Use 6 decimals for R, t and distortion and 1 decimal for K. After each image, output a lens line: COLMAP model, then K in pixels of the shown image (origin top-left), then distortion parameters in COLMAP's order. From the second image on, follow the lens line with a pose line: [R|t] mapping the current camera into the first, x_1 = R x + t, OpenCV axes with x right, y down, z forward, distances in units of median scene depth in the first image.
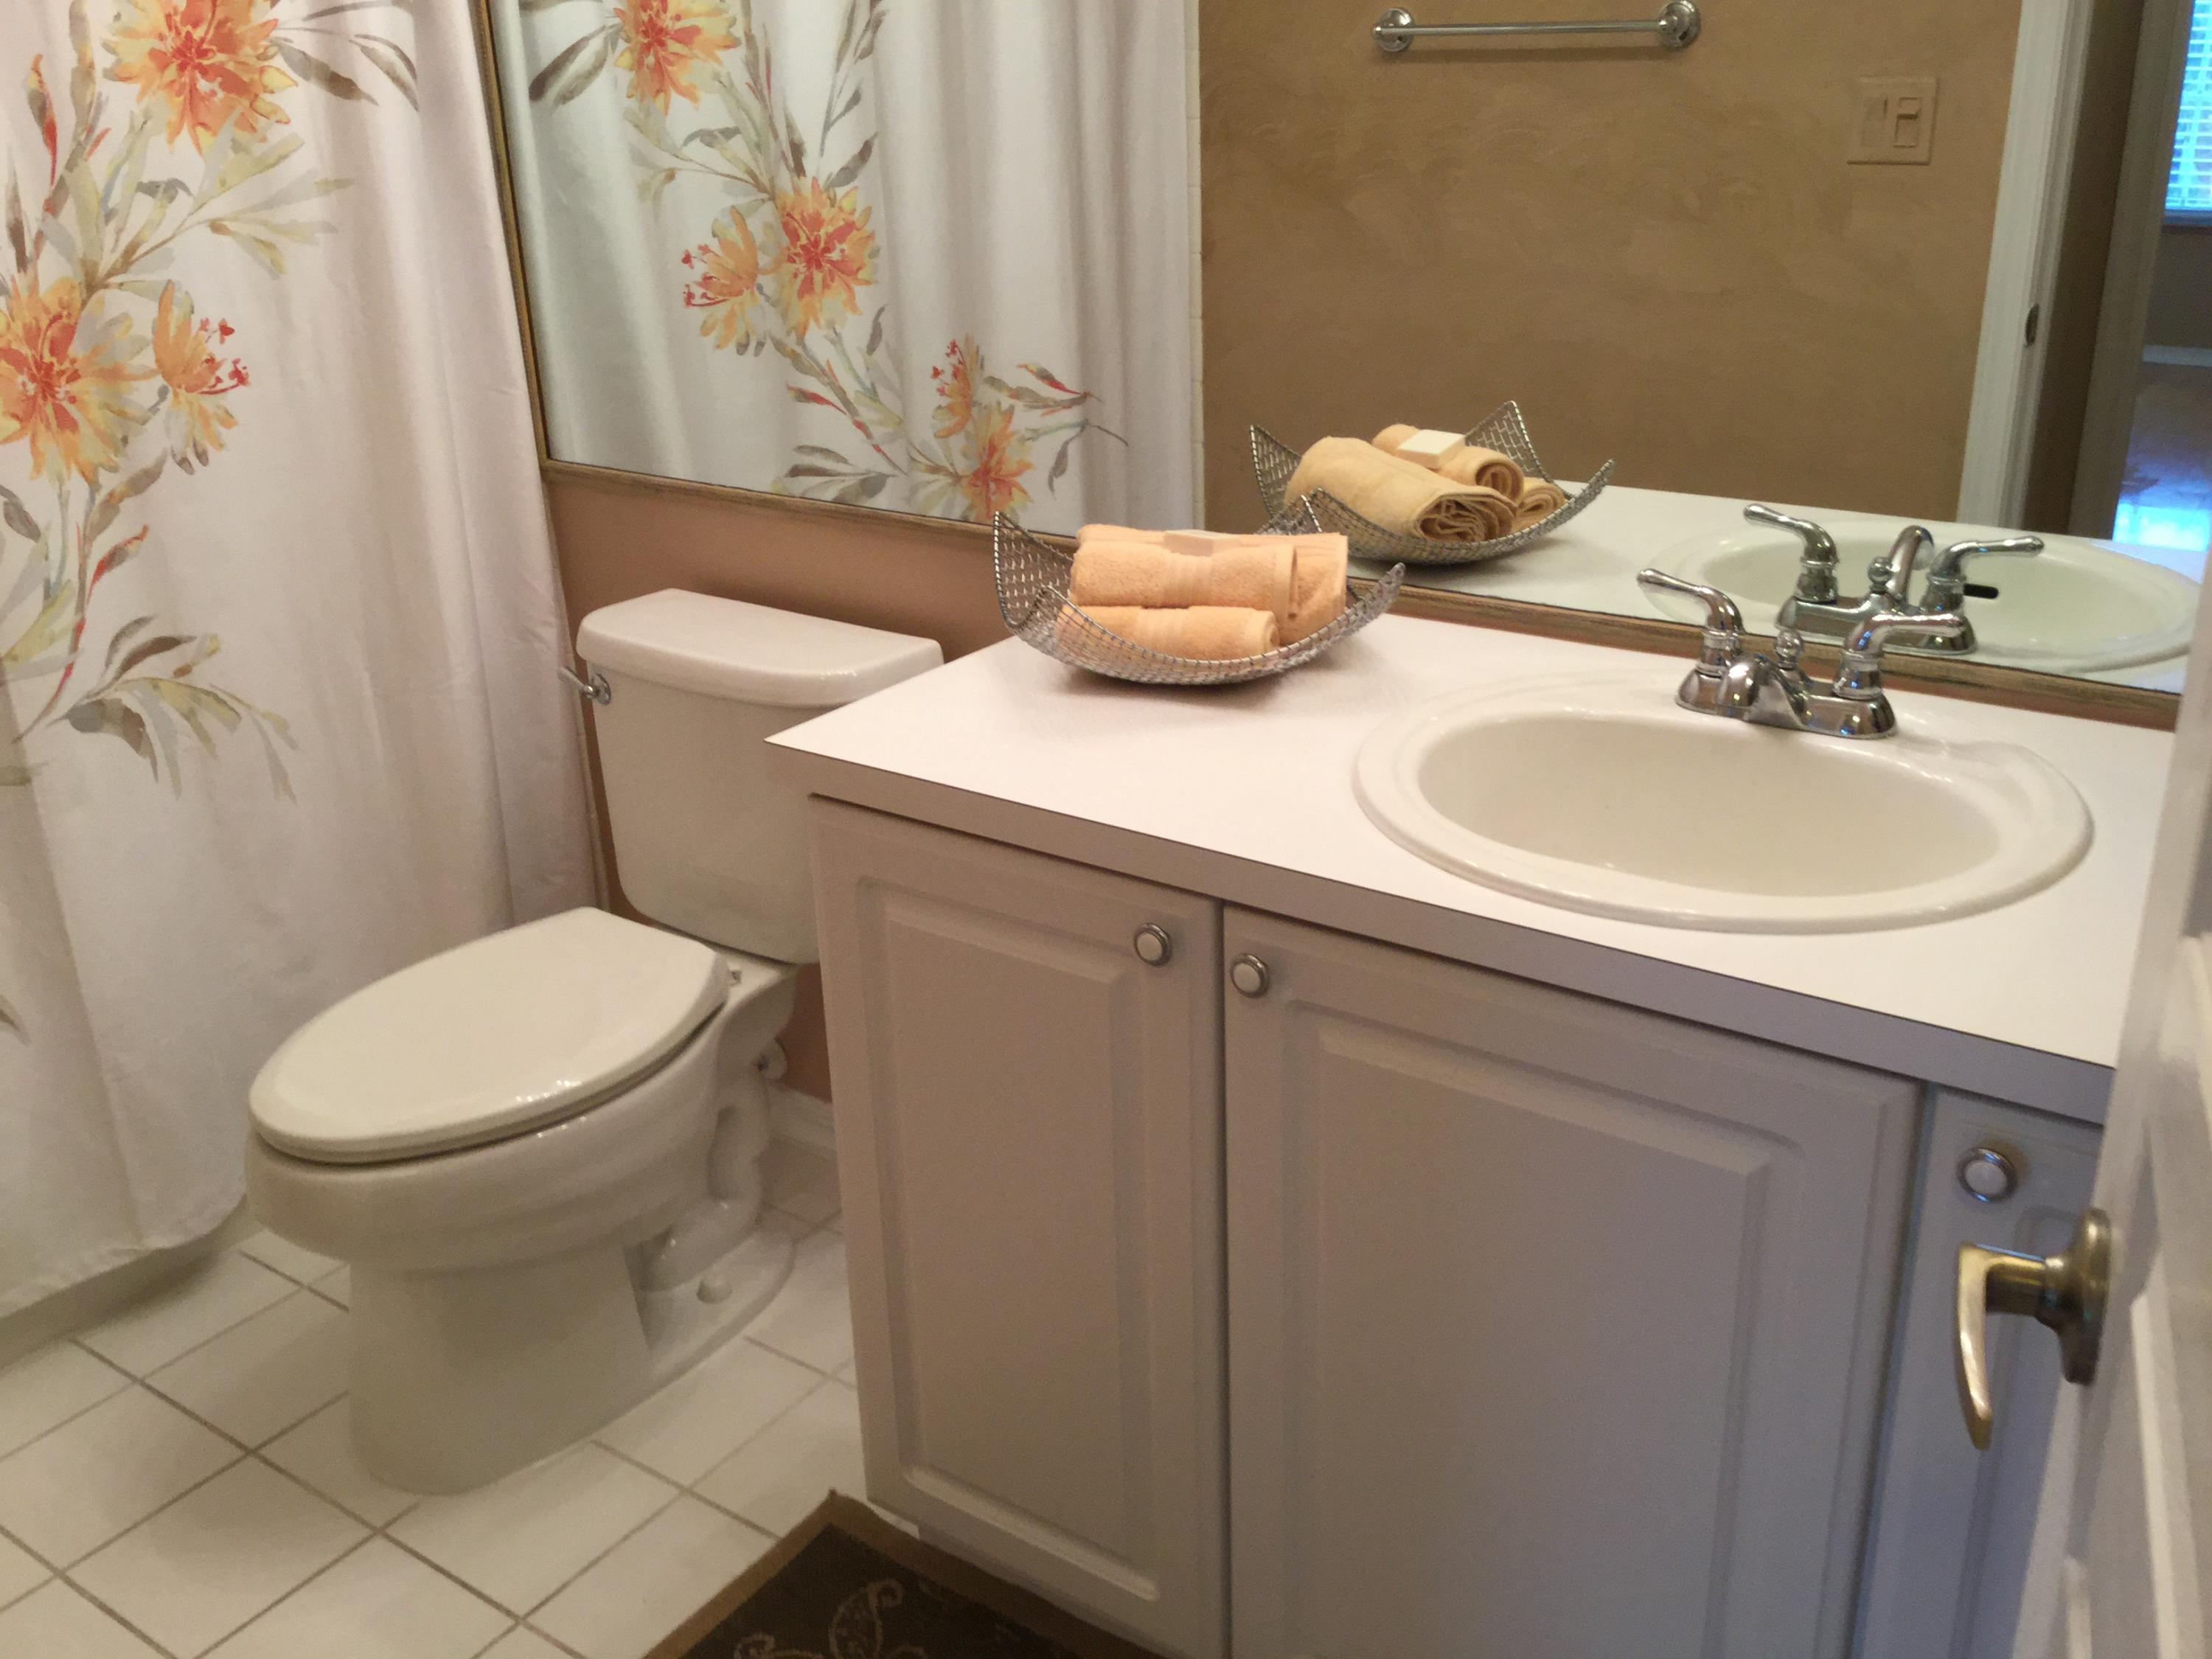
lens RADIAL K [[1987.6, 0, 1113.1], [0, 1987.6, 817.4], [0, 0, 1]] dist [0.107221, -0.189094]
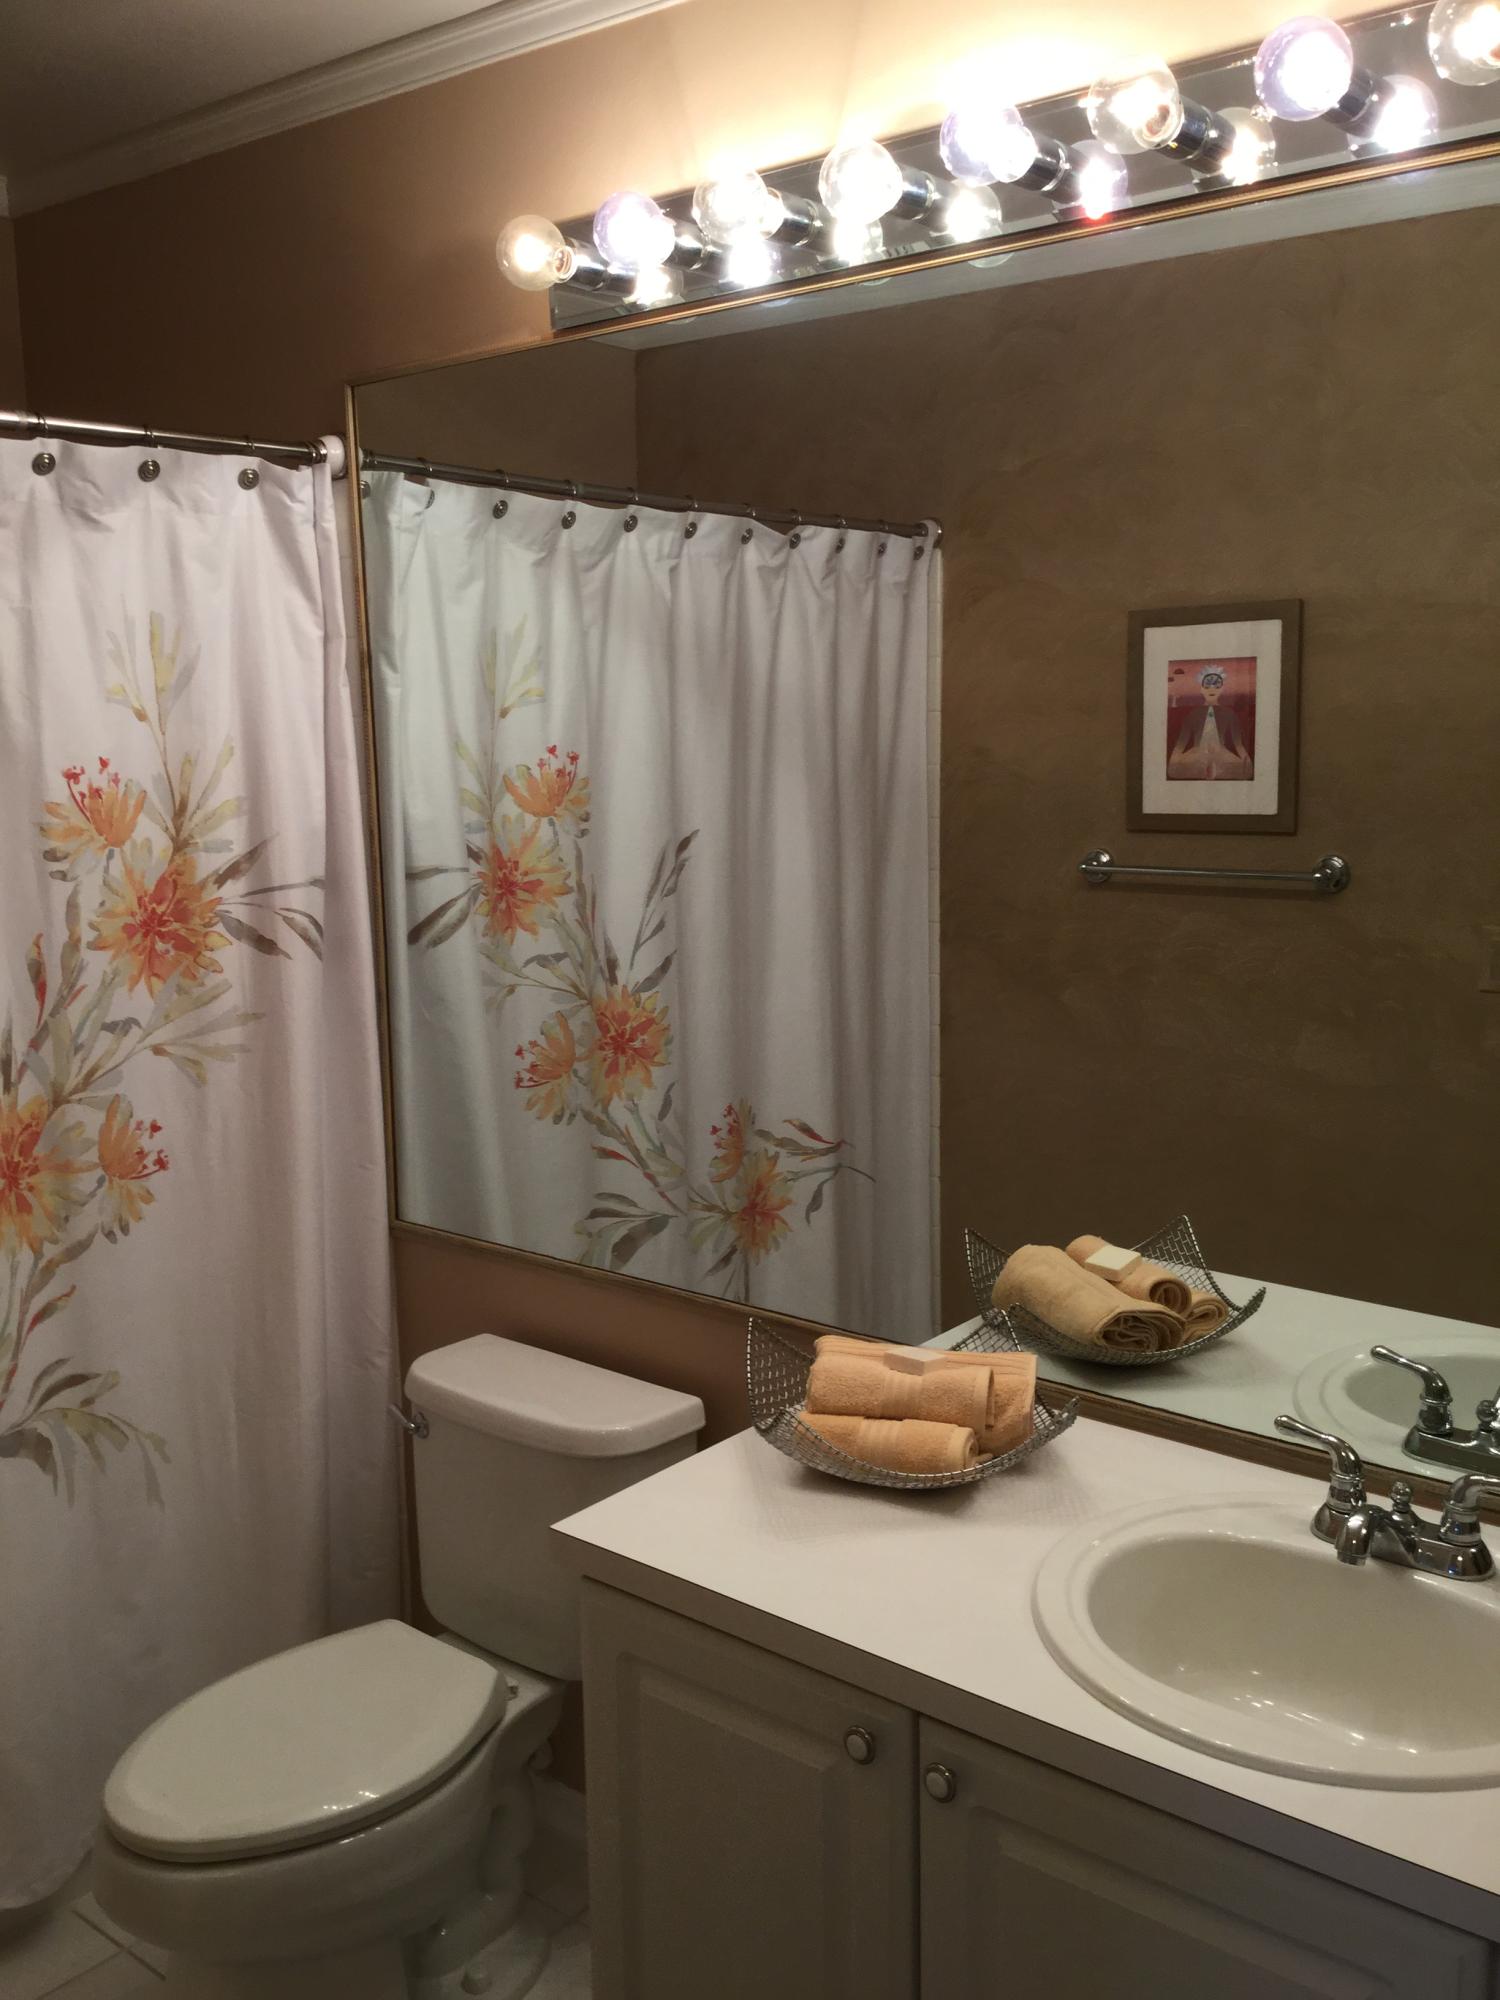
lens RADIAL K [[1797.2, 0, 757.6], [0, 1797.2, 1007.9], [0, 0, 1]] dist [0.107221, -0.189094]
pose [[0.997226, 0.025894, -0.069787, 0.015532], [-0.040320, 0.975998, -0.214014, -0.085649], [0.062571, 0.216234, 0.974334, -0.104049]]
